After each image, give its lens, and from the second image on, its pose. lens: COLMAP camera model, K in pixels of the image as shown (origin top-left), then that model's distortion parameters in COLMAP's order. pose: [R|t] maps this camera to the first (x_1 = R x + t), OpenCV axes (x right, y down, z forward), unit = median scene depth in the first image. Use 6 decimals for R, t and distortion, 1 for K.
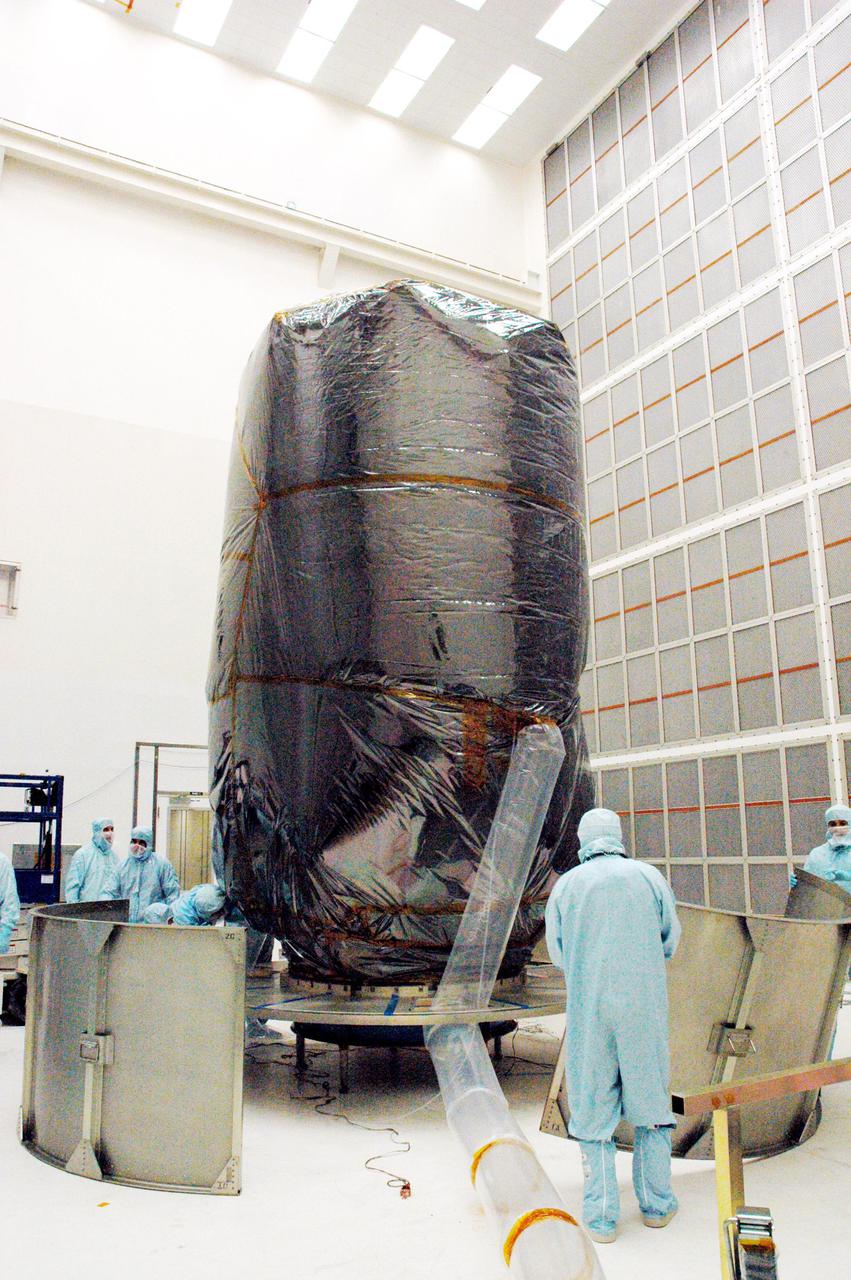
lens RADIAL K [[1015.6, 0, 438.6], [0, 1015.6, 636.8], [0, 0, 1]] dist [-0.117003, 0.083306]
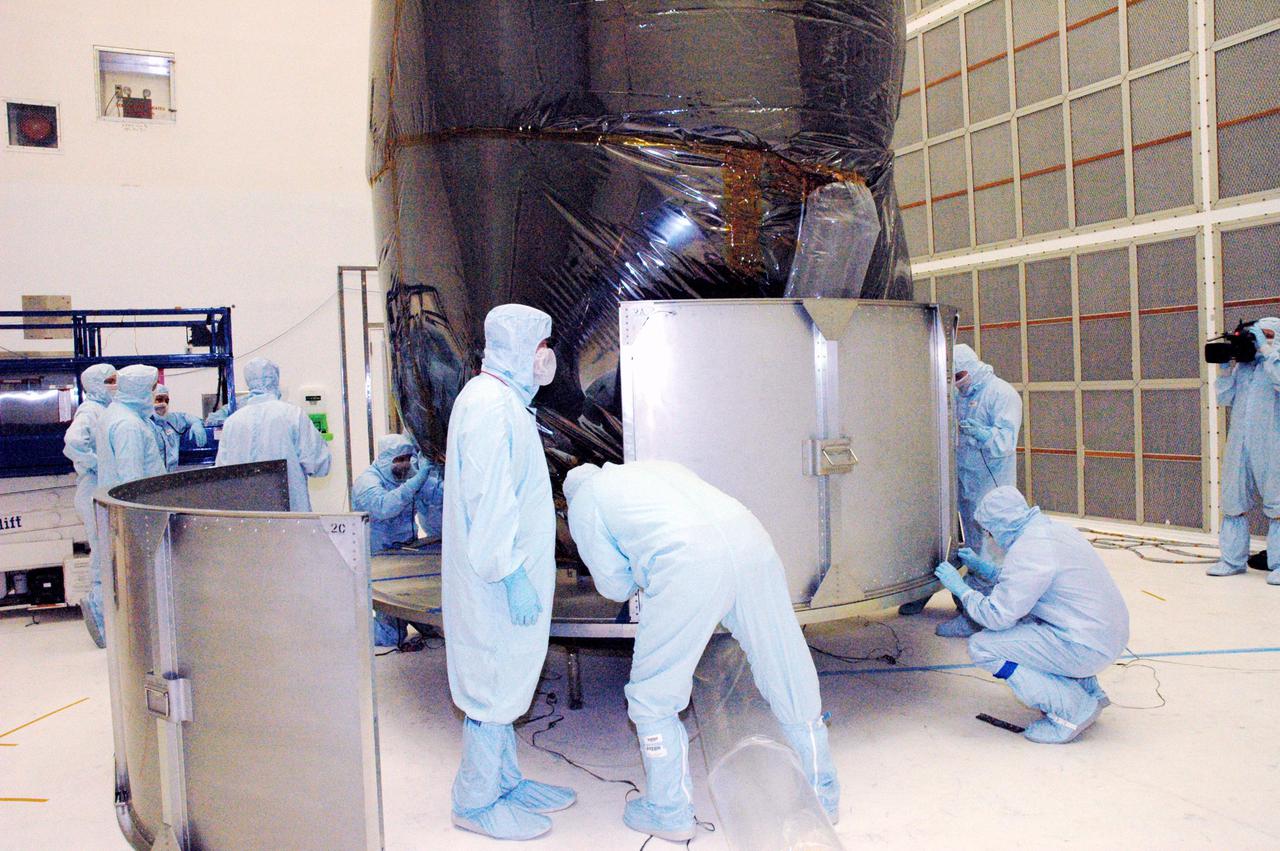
lens RADIAL K [[1015.6, 0, 642.2], [0, 1015.6, 431.0], [0, 0, 1]] dist [-0.117003, 0.083306]
pose [[0.997264, -0.024212, -0.069848, 0.008358], [0.041122, 0.966860, 0.251973, 0.041686], [0.061433, -0.254156, 0.965210, 0.194251]]
